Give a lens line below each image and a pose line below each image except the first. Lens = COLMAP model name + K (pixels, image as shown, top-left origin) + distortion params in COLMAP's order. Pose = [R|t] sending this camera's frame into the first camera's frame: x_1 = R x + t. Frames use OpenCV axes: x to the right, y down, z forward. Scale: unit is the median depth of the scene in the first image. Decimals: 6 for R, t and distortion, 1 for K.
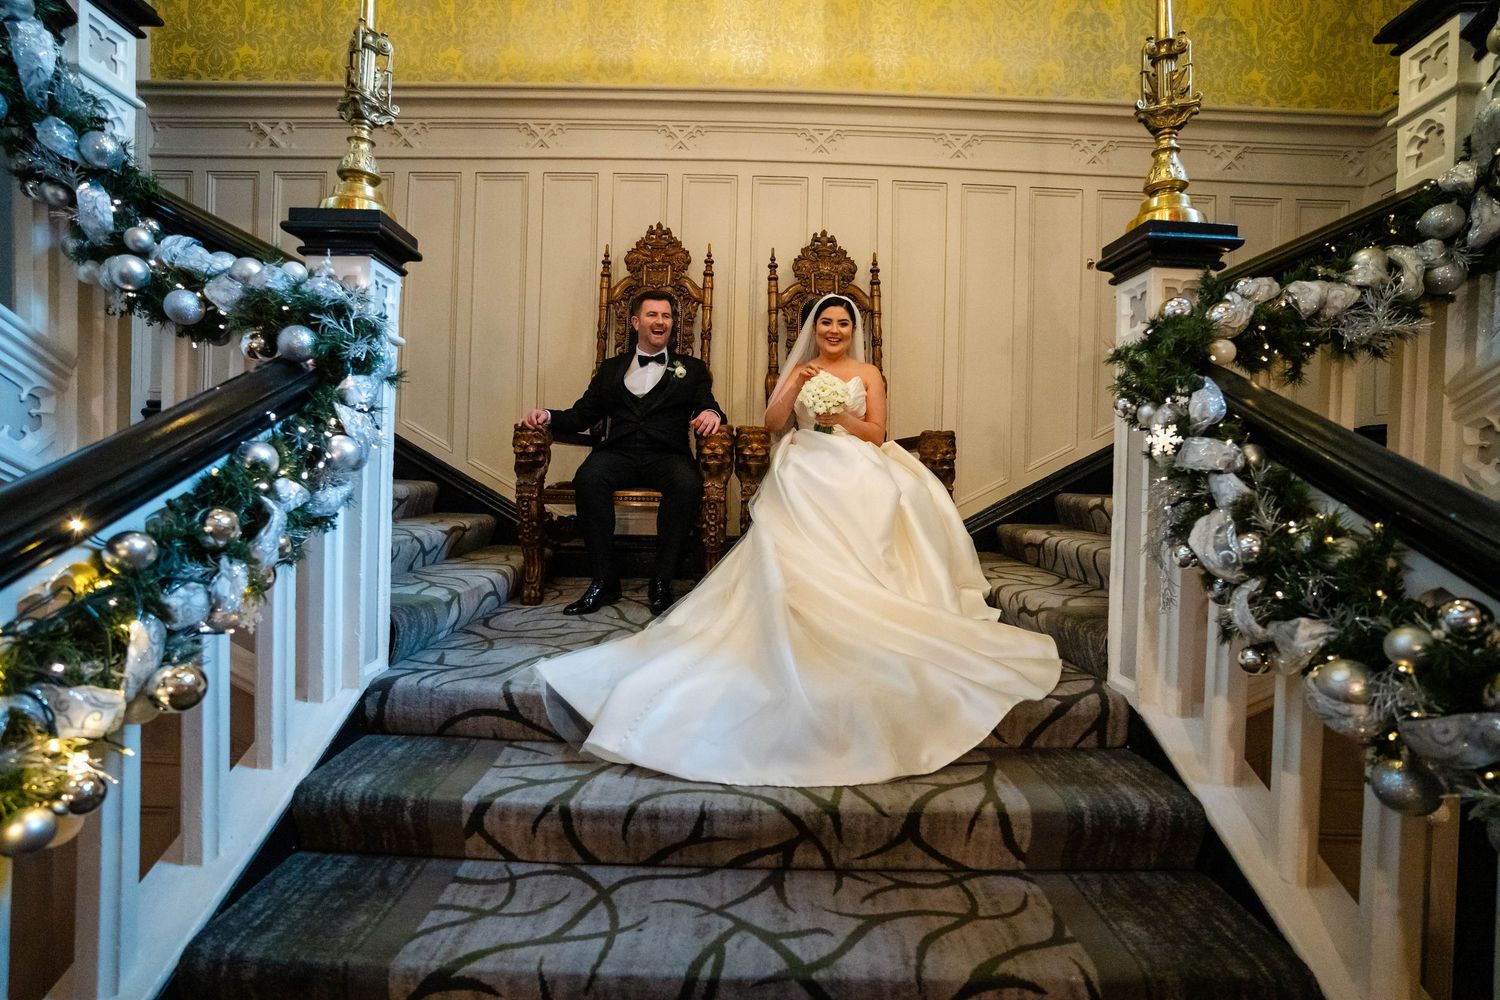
lens RADIAL K [[794.2, 0, 739.5], [0, 794.2, 528.7], [0, 0, 1]] dist [-0.053893, 0.020455]
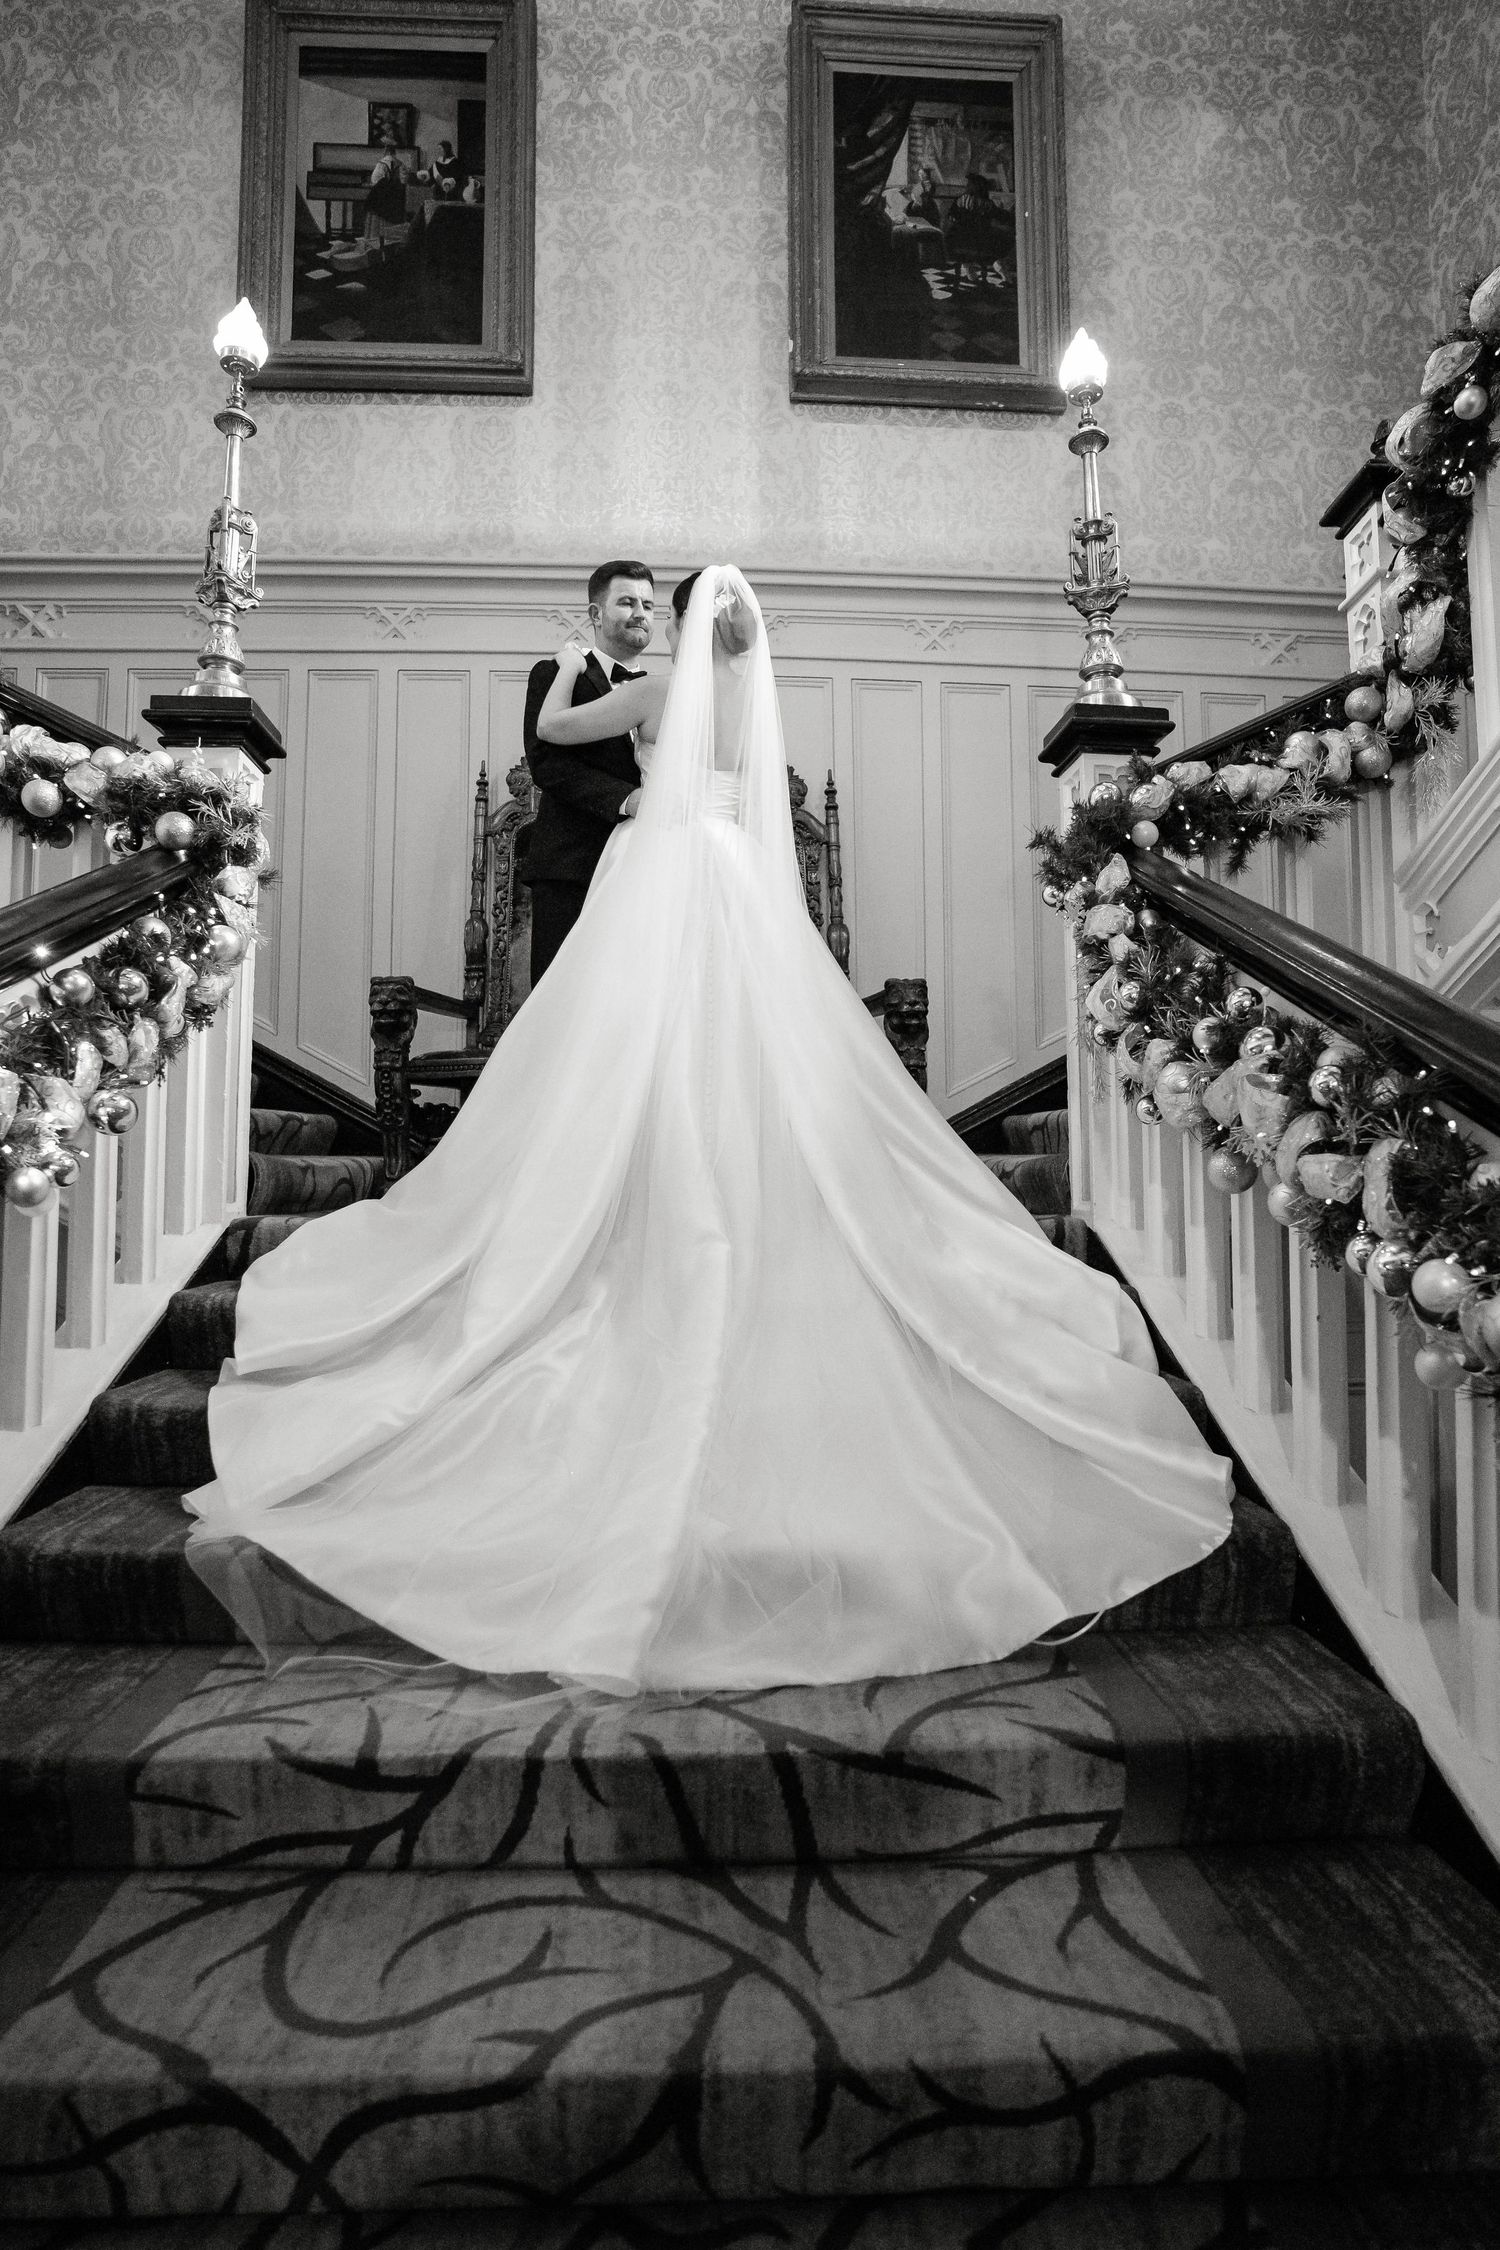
lens RADIAL K [[1298.0, 0, 747.4], [0, 1298.0, 1158.0], [0, 0, 1]] dist [-0.058326, 0.025699]
pose [[0.998391, -0.020078, 0.053039, 0.030873], [0.023896, 0.997093, -0.072348, 0.246858], [-0.051432, 0.073499, 0.995968, -0.475701]]
